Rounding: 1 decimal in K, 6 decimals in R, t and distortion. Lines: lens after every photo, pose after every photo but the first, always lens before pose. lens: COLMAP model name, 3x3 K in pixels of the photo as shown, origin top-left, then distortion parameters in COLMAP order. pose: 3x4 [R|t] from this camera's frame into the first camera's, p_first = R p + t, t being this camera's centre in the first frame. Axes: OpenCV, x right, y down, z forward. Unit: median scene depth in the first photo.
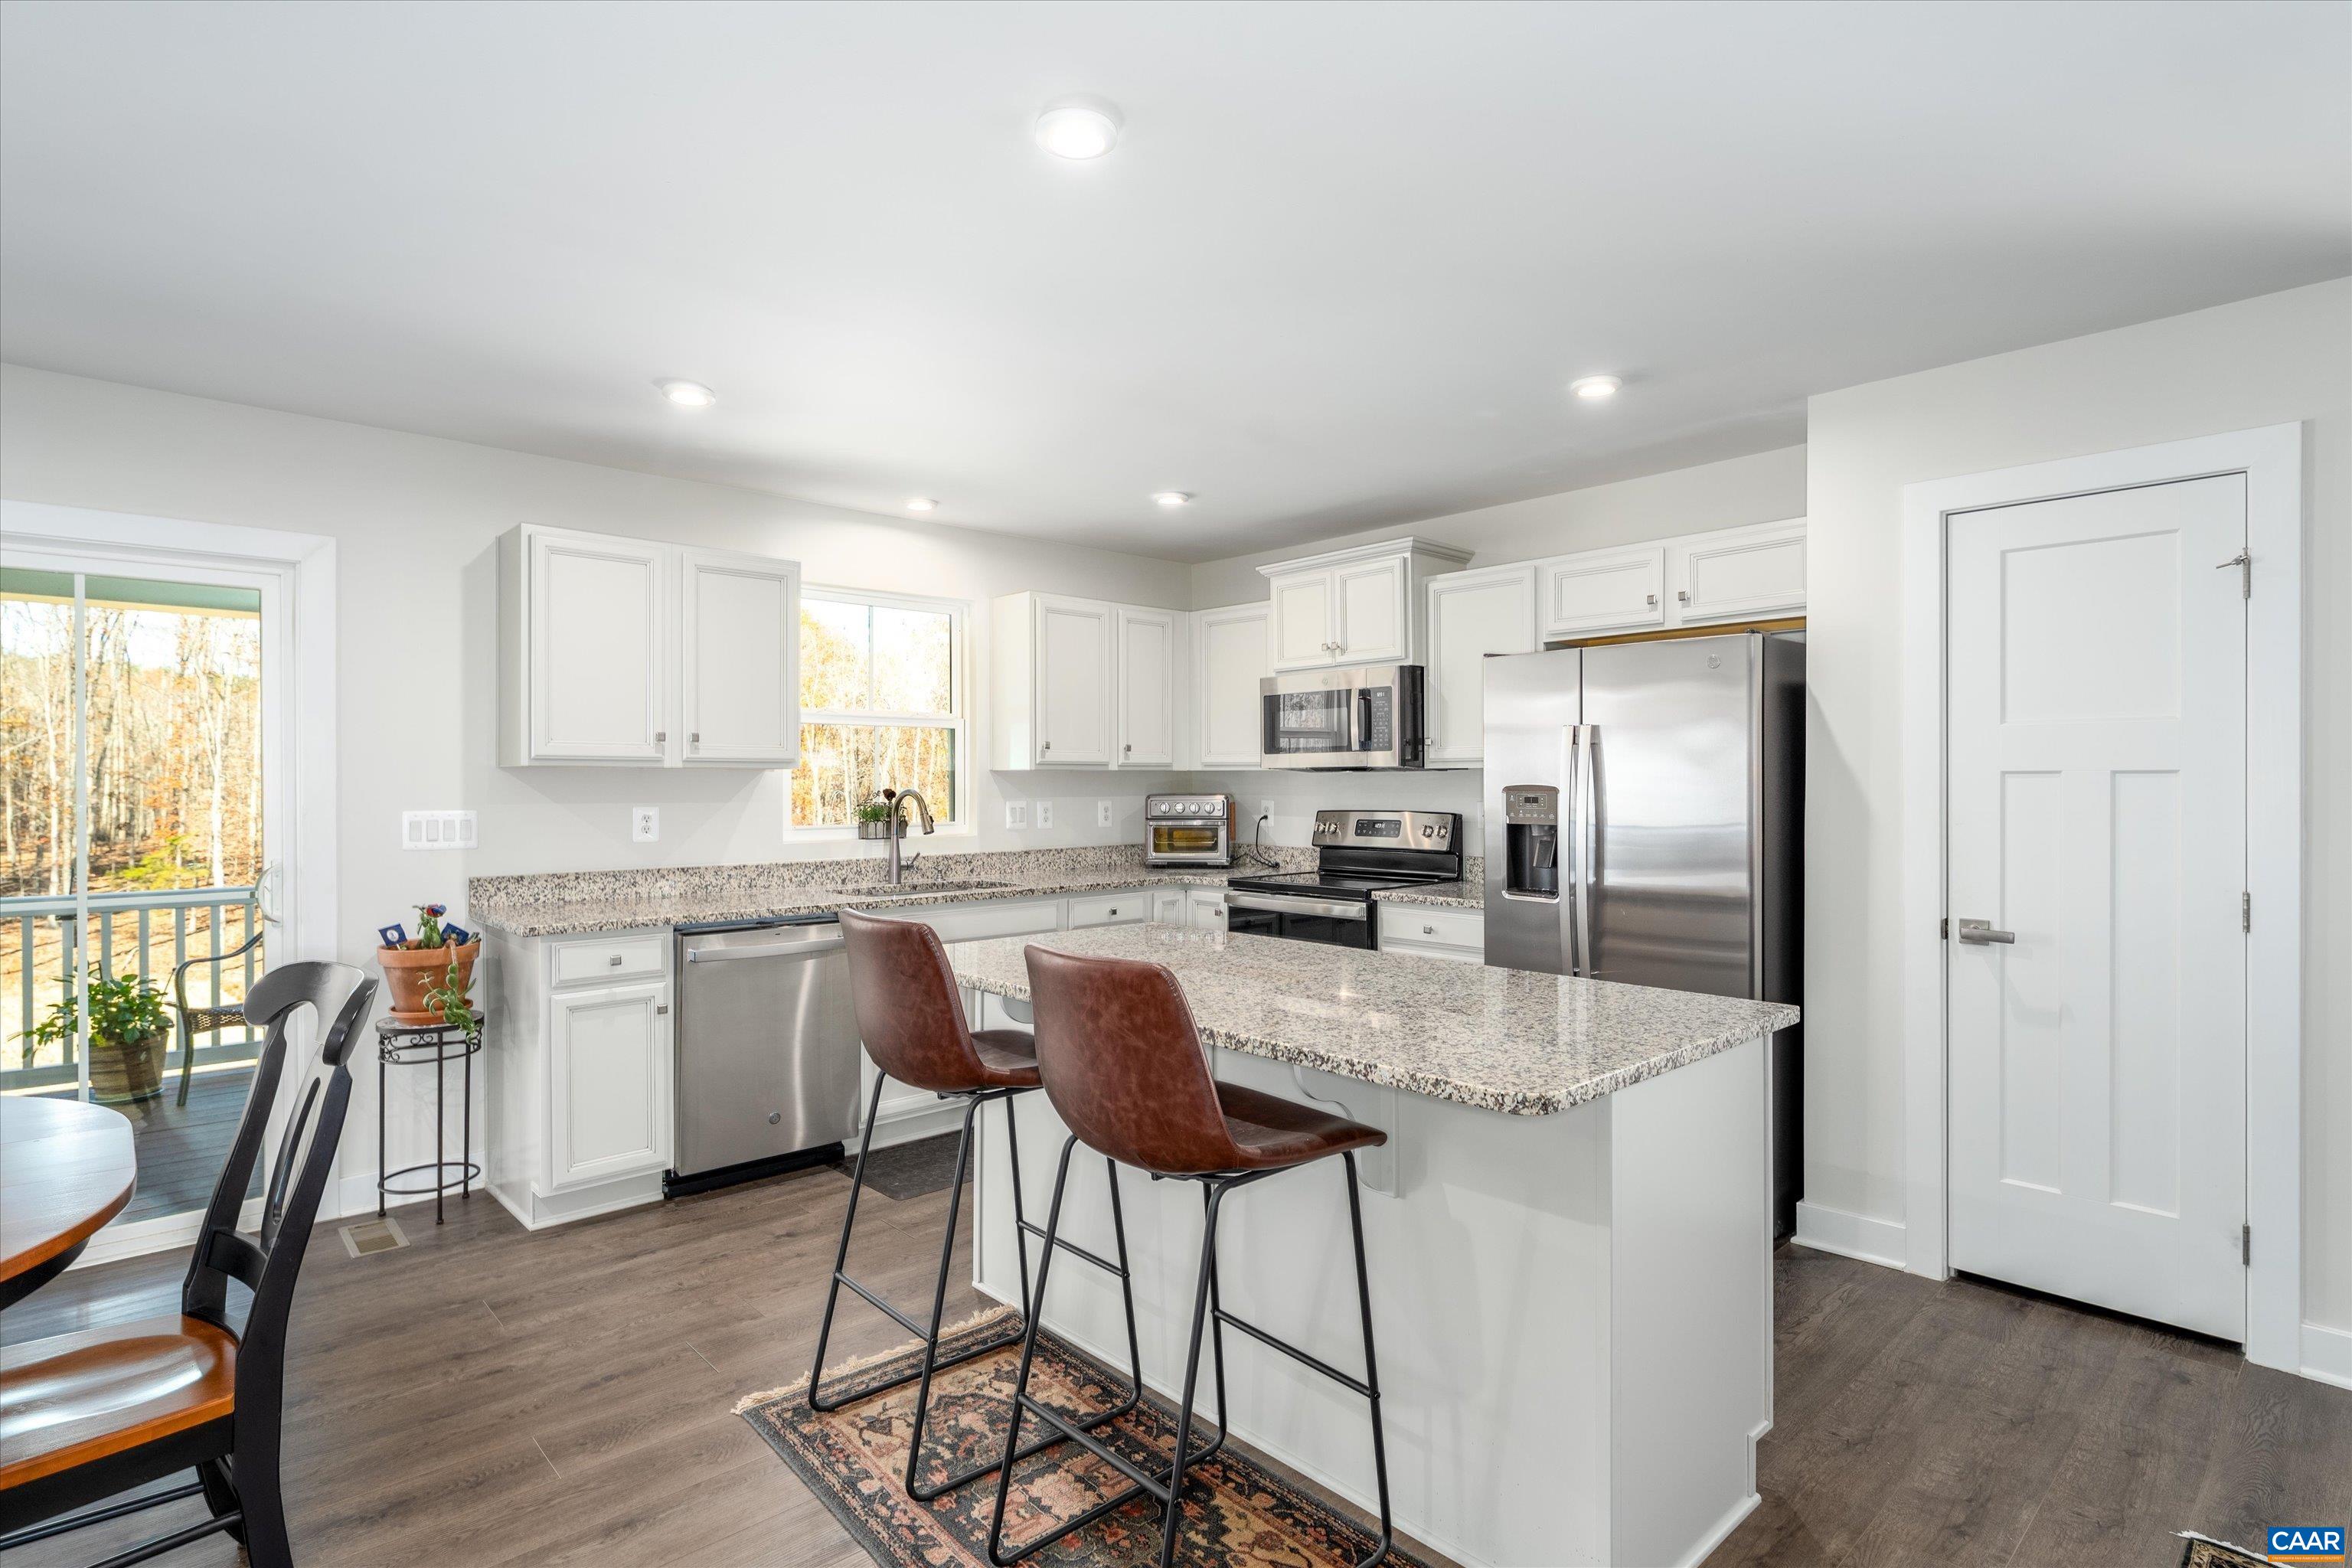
lens RADIAL K [[1178.0, 0, 1196.4], [0, 1178.0, 787.9], [0, 0, 1]] dist [-0.001300, 0.000805]
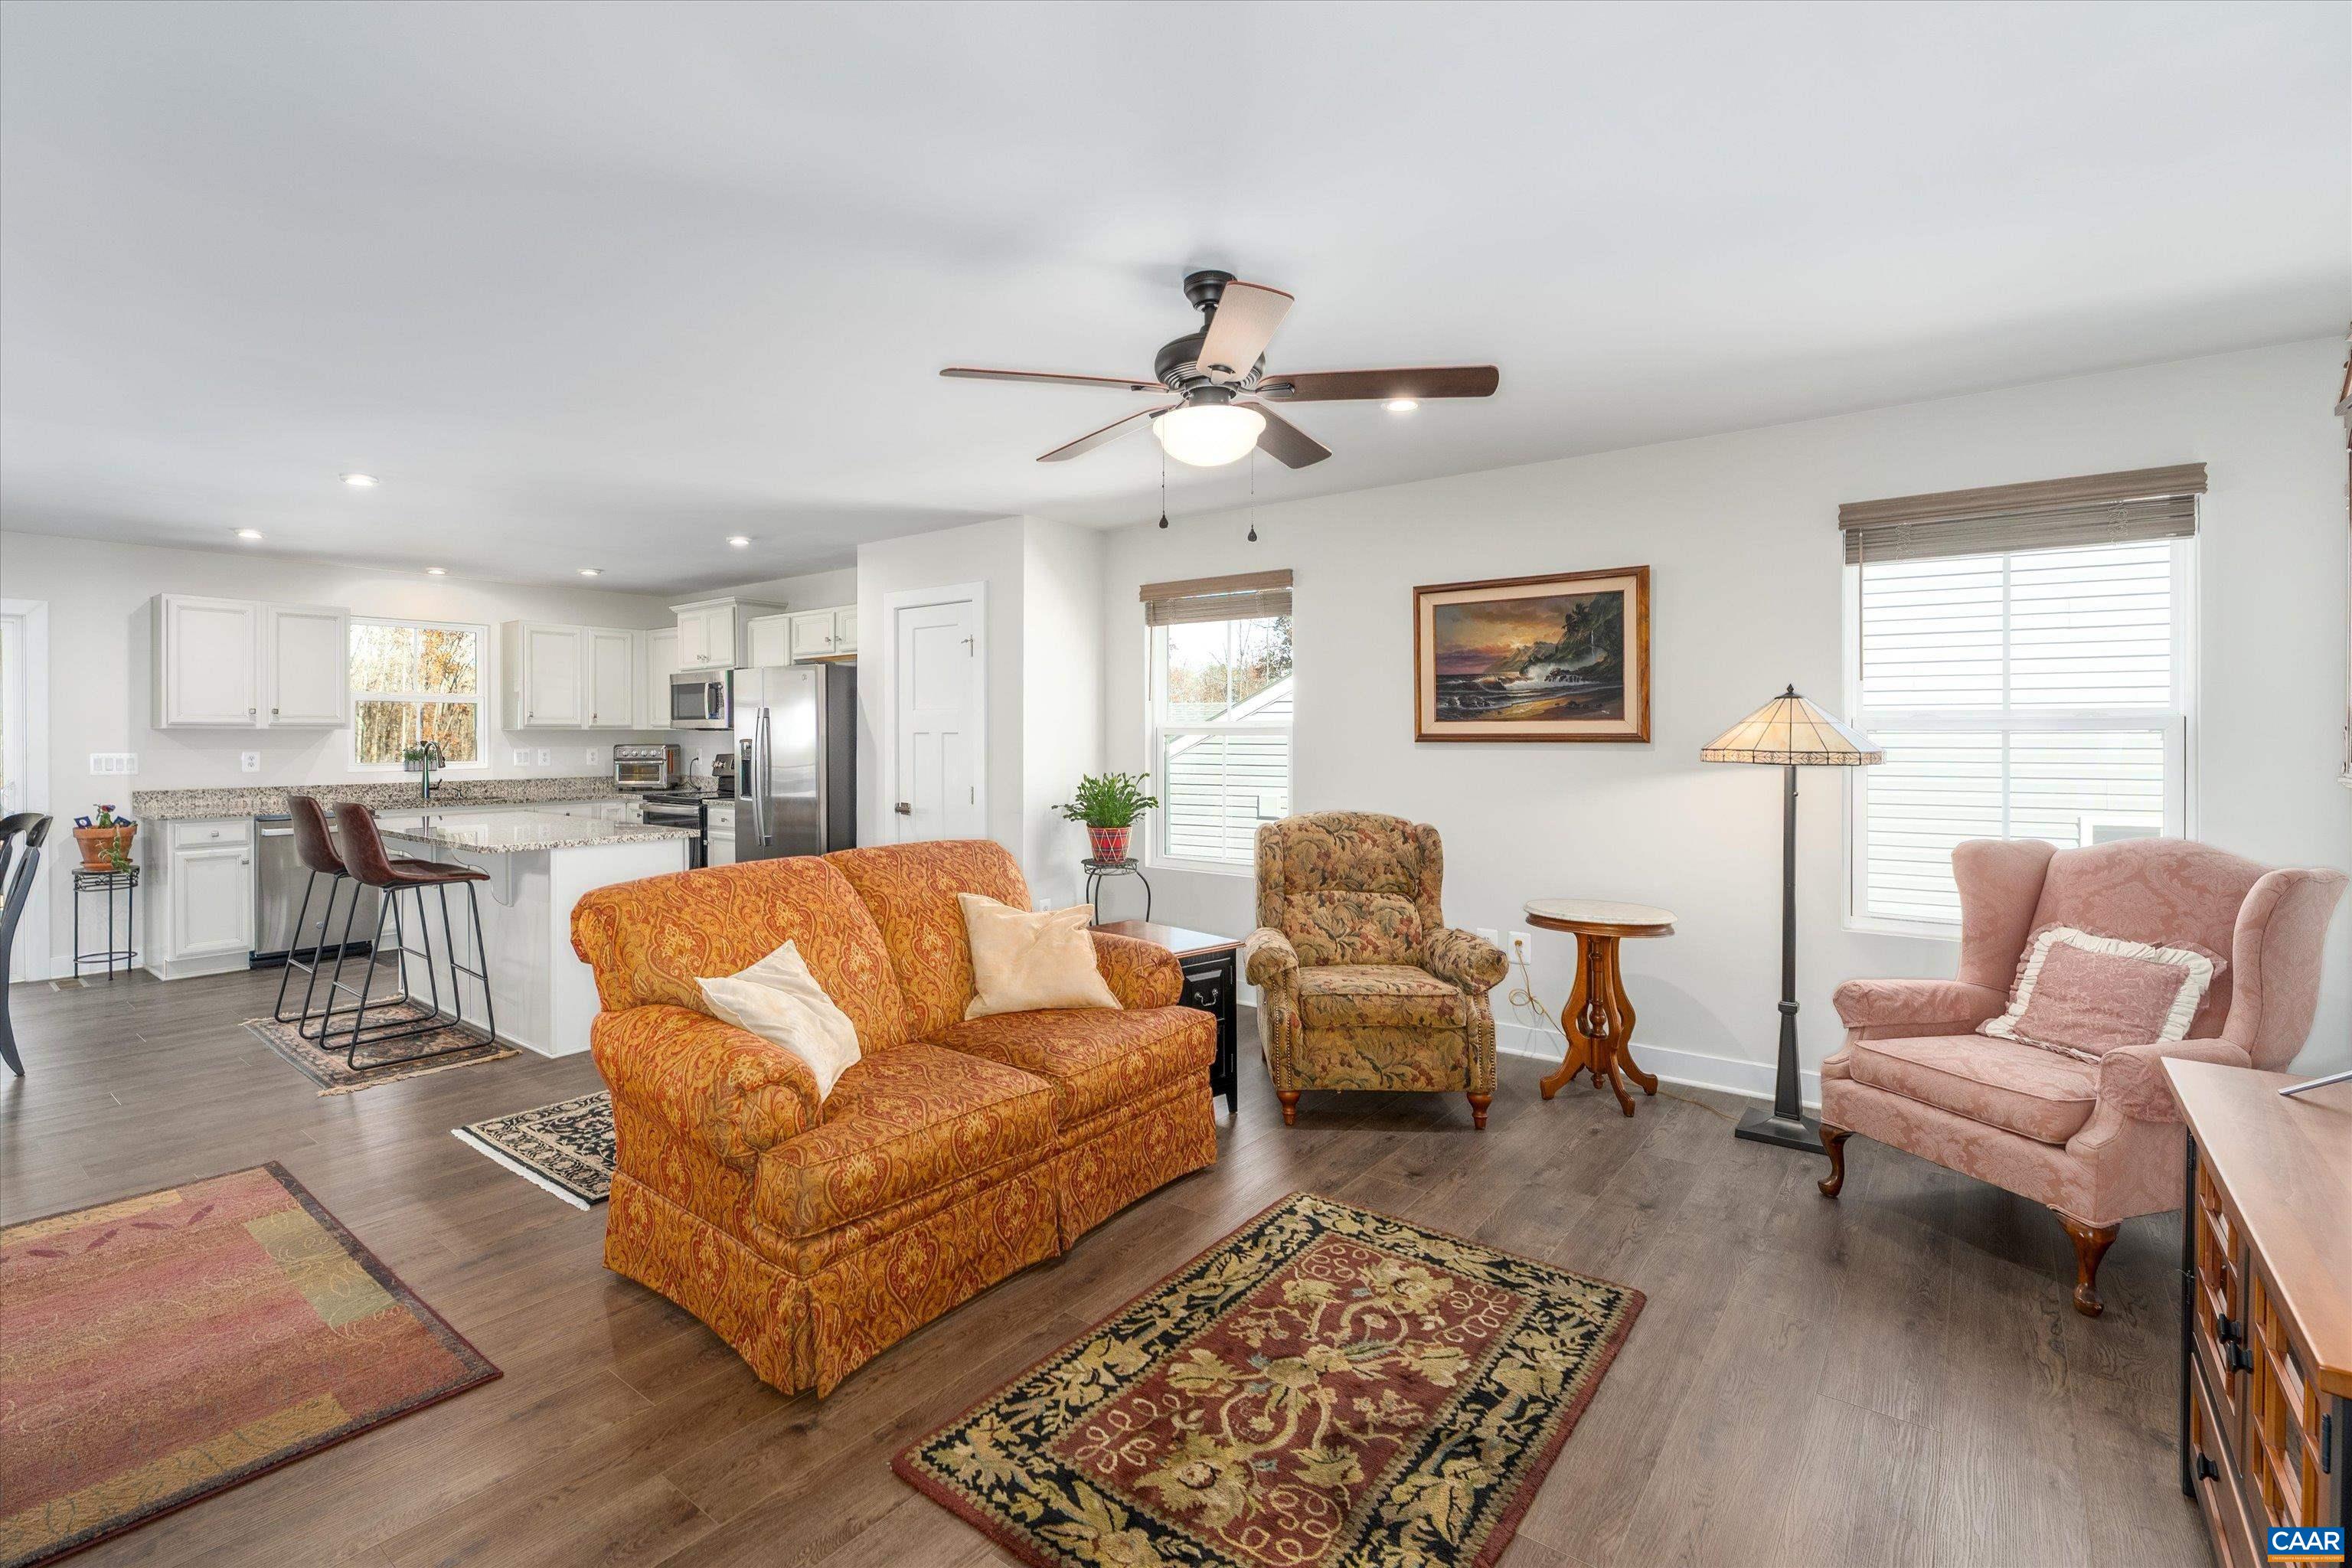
lens RADIAL K [[1097.8, 0, 1098.3], [0, 1097.8, 743.8], [0, 0, 1]] dist [0.003841, -0.000795]
pose [[0.994533, -0.000041, 0.104425, 0.653938], [0.000083, 1.000000, -0.000401, 0.006476], [-0.104425, 0.000407, 0.994533, -0.796422]]
